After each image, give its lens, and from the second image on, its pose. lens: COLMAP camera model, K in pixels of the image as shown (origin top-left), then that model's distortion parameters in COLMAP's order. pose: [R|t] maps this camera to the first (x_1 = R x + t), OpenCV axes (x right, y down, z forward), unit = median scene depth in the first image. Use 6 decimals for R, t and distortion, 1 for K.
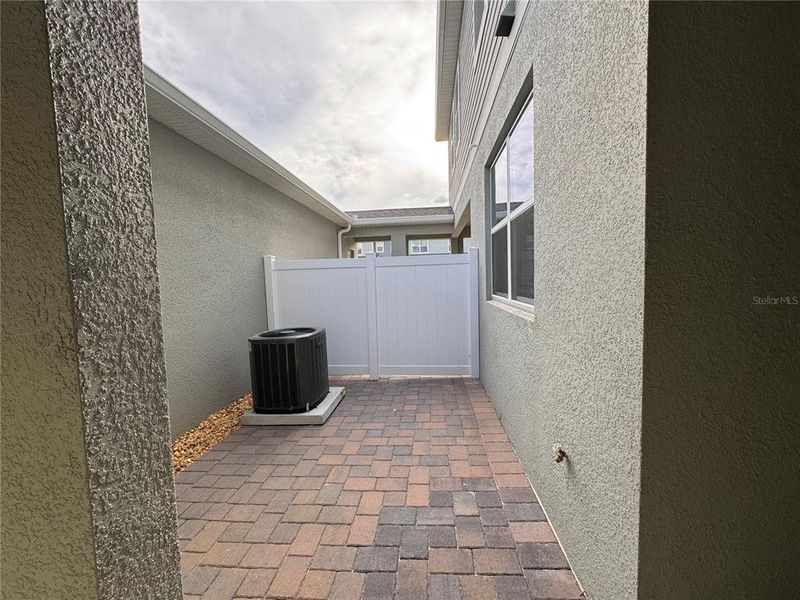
lens RADIAL K [[317.6, 0, 403.7], [0, 317.6, 300.5], [0, 0, 1]] dist [-0.003684, -0.000413]
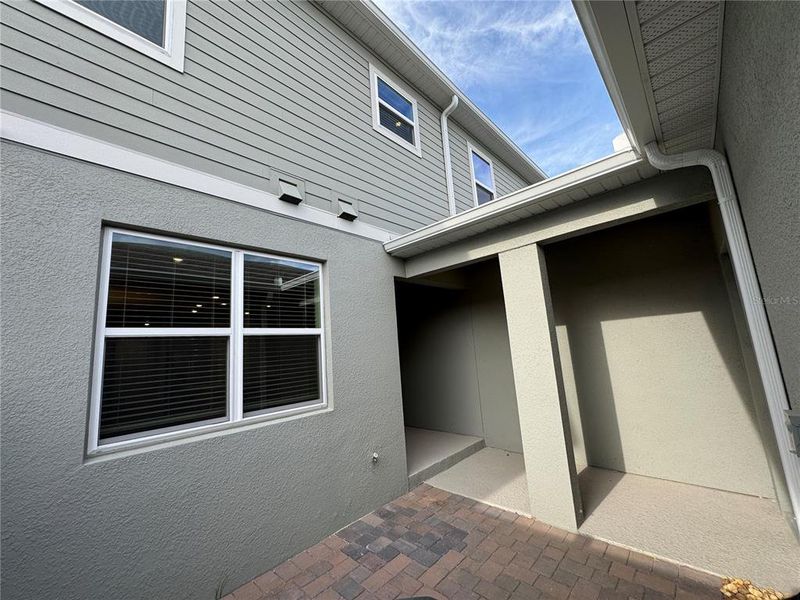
lens RADIAL K [[317.6, 0, 401.1], [0, 317.6, 300.3], [0, 0, 1]] dist [-0.003684, -0.000413]
pose [[-0.782305, 0.187249, 0.594084, -0.522639], [0.141553, 0.982236, -0.123190, -0.132544], [-0.606598, -0.012278, -0.794914, 1.184904]]
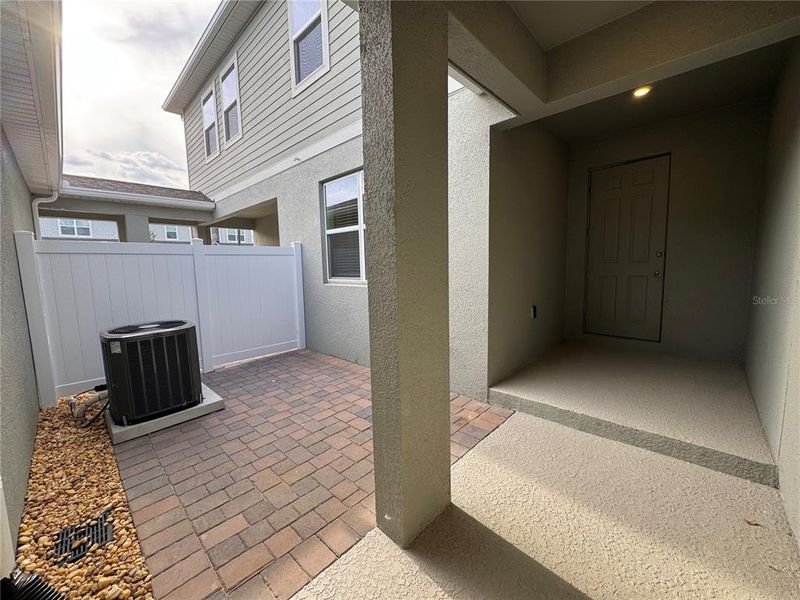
lens RADIAL K [[317.6, 0, 397.0], [0, 317.6, 298.6], [0, 0, 1]] dist [-0.003684, -0.000413]
pose [[0.624321, -0.067229, 0.778269, -0.629783], [0.056489, 0.997567, 0.040858, 0.026079], [-0.779122, 0.018455, 0.626600, -0.073322]]
